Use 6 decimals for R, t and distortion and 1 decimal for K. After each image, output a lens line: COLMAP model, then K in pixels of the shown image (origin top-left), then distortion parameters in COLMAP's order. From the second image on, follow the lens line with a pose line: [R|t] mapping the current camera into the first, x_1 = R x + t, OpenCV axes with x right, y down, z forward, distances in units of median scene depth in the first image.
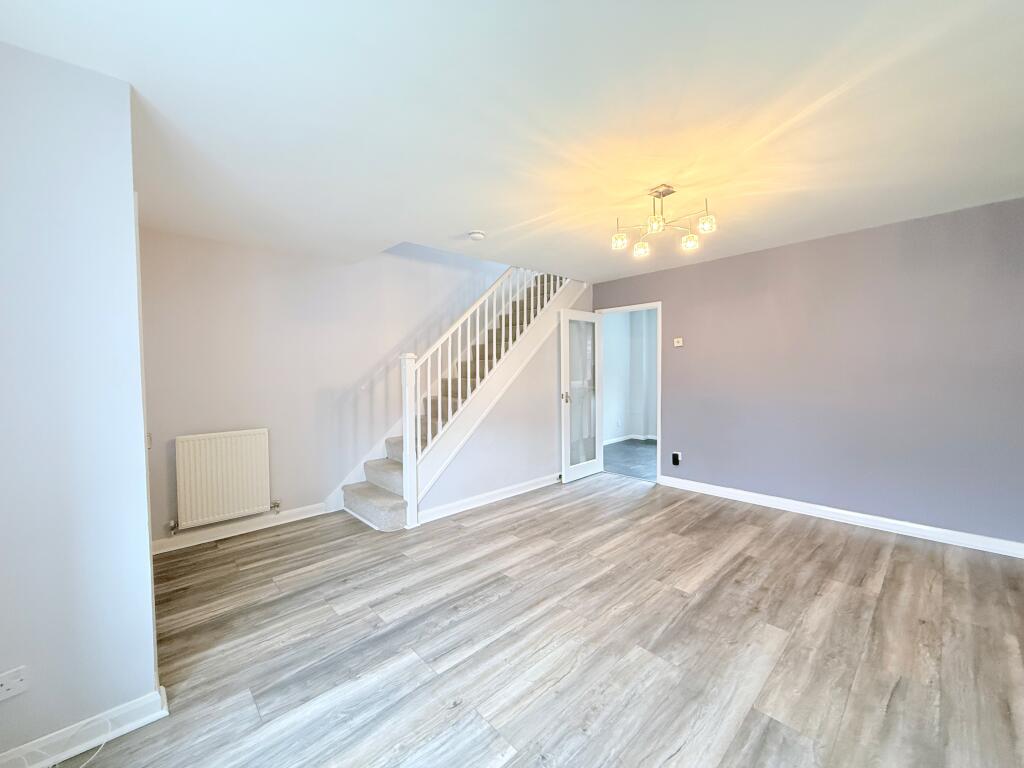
lens RADIAL K [[406.2, 0, 511.5], [0, 406.2, 385.8], [0, 0, 1]] dist [0.002032, 0.000516]
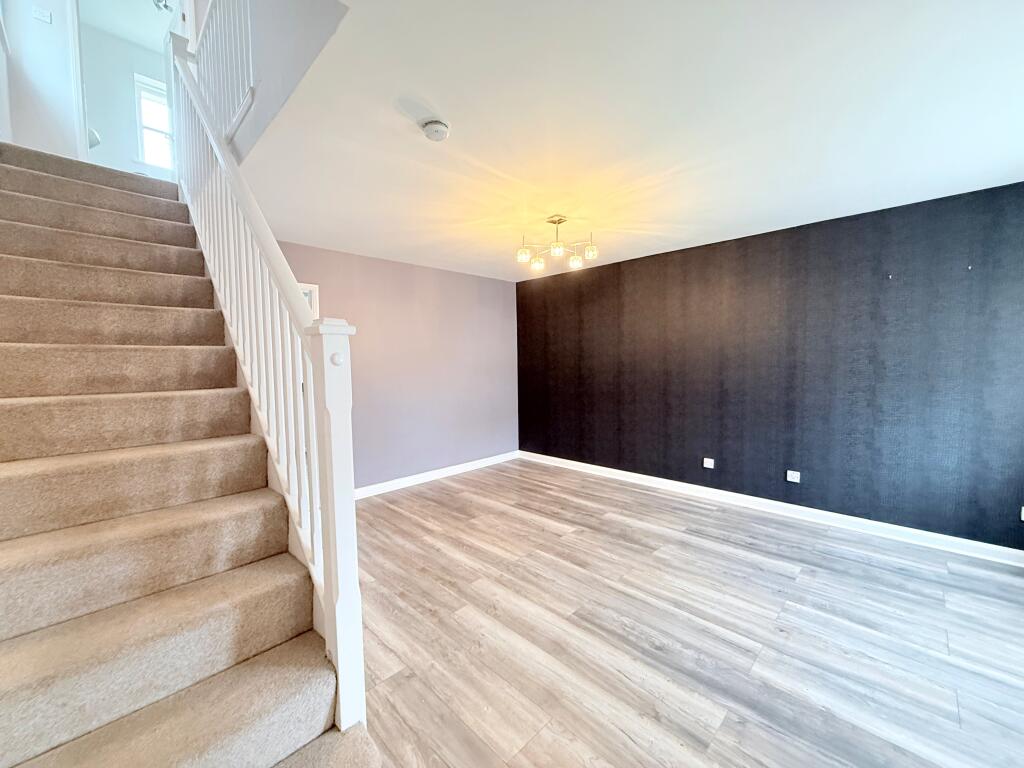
lens RADIAL K [[406.2, 0, 511.7], [0, 406.2, 382.1], [0, 0, 1]] dist [0.002032, 0.000516]
pose [[-0.039133, -0.033840, 0.998661, -0.884333], [0.051264, 0.998042, 0.035828, -0.040208], [-0.997918, 0.052598, -0.037322, 1.225200]]
